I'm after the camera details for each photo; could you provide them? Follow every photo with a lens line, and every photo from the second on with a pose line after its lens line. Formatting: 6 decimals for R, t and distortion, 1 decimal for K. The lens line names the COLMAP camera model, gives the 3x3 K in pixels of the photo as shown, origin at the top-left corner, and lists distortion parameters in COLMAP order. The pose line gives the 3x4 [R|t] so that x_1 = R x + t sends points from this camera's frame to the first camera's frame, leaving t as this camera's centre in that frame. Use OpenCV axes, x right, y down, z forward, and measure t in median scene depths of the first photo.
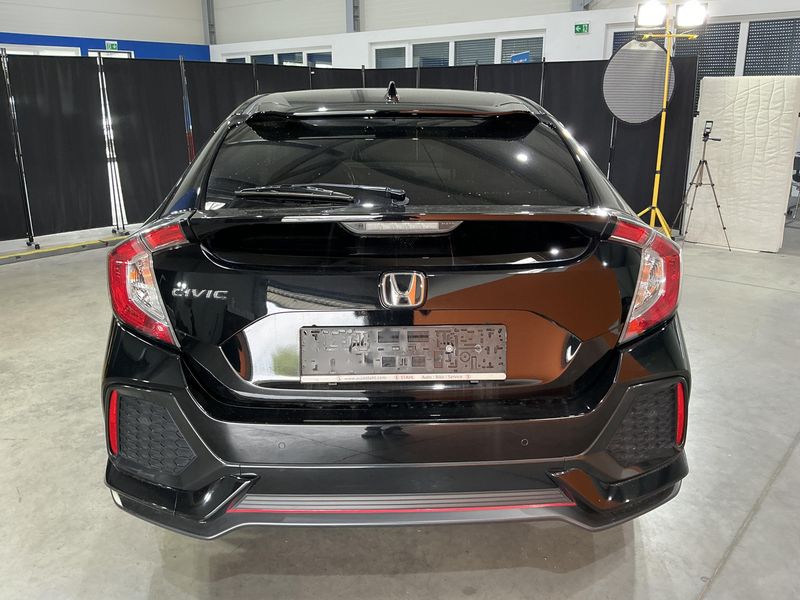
lens RADIAL K [[684.7, 0, 403.6], [0, 684.7, 303.4], [0, 0, 1]] dist [0.012609, -0.067869]
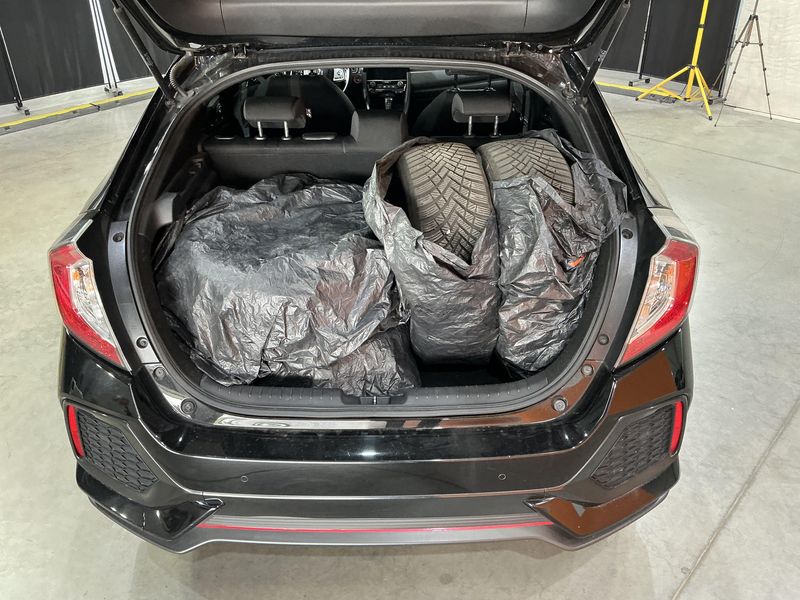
lens RADIAL K [[684.7, 0, 401.0], [0, 684.7, 300.3], [0, 0, 1]] dist [0.012609, -0.067869]
pose [[0.999280, 0.015829, -0.034477, 0.044011], [-0.006496, 0.966762, 0.255595, -0.180483], [0.037377, -0.255187, 0.966169, 0.097688]]
